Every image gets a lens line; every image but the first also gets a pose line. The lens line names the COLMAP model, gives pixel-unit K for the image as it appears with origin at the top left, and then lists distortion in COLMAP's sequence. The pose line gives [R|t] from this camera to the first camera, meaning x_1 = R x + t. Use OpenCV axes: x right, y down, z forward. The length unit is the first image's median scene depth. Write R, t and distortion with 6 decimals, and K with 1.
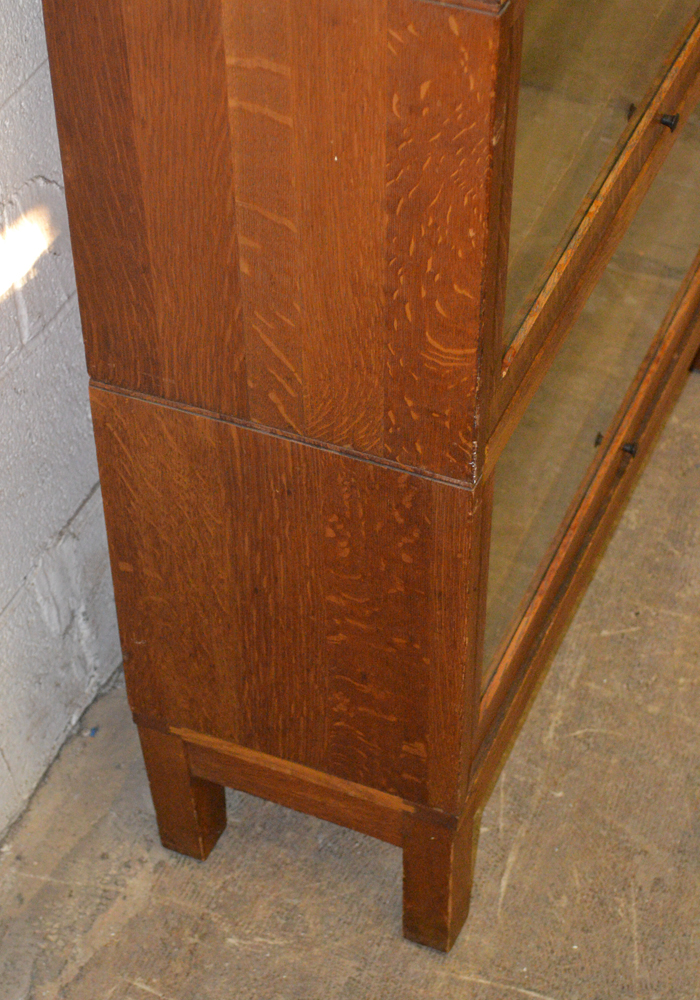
lens RADIAL K [[1978.6, 0, 350.0], [0, 1978.6, 500.0], [0, 0, 1]] dist [-0.002537, -0.053542]
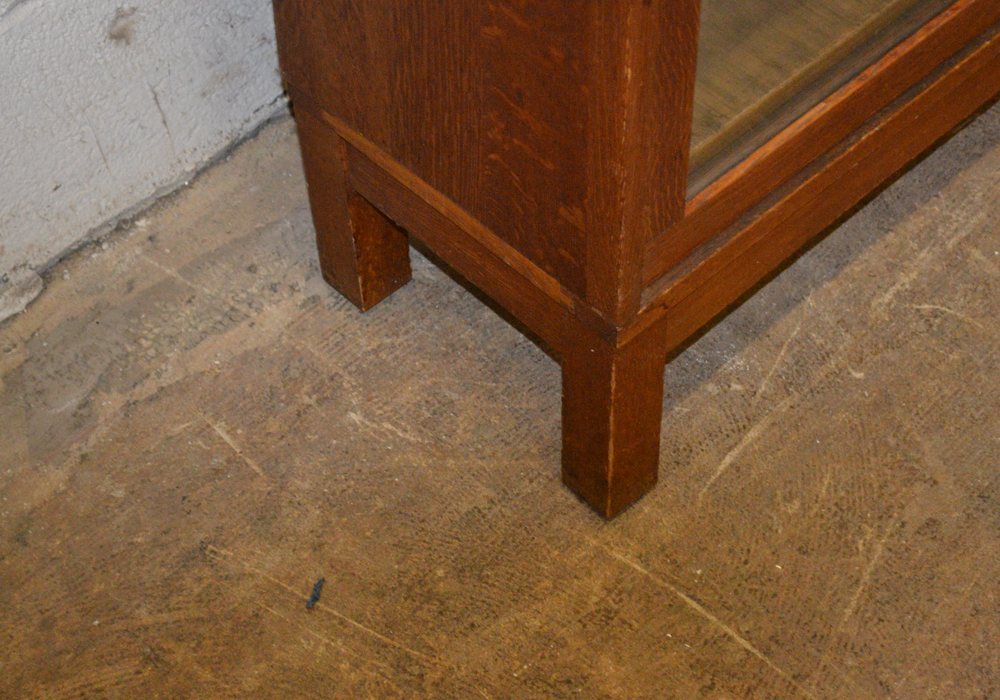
lens RADIAL K [[2620.6, 0, 500.0], [0, 2620.6, 350.0], [0, 0, 1]] dist [-0.016815, 0.201782]
pose [[0.924251, 0.297405, -0.239395, 0.224188], [-0.262715, 0.950411, 0.166431, 0.017063], [0.277022, -0.090931, 0.956551, 0.058456]]
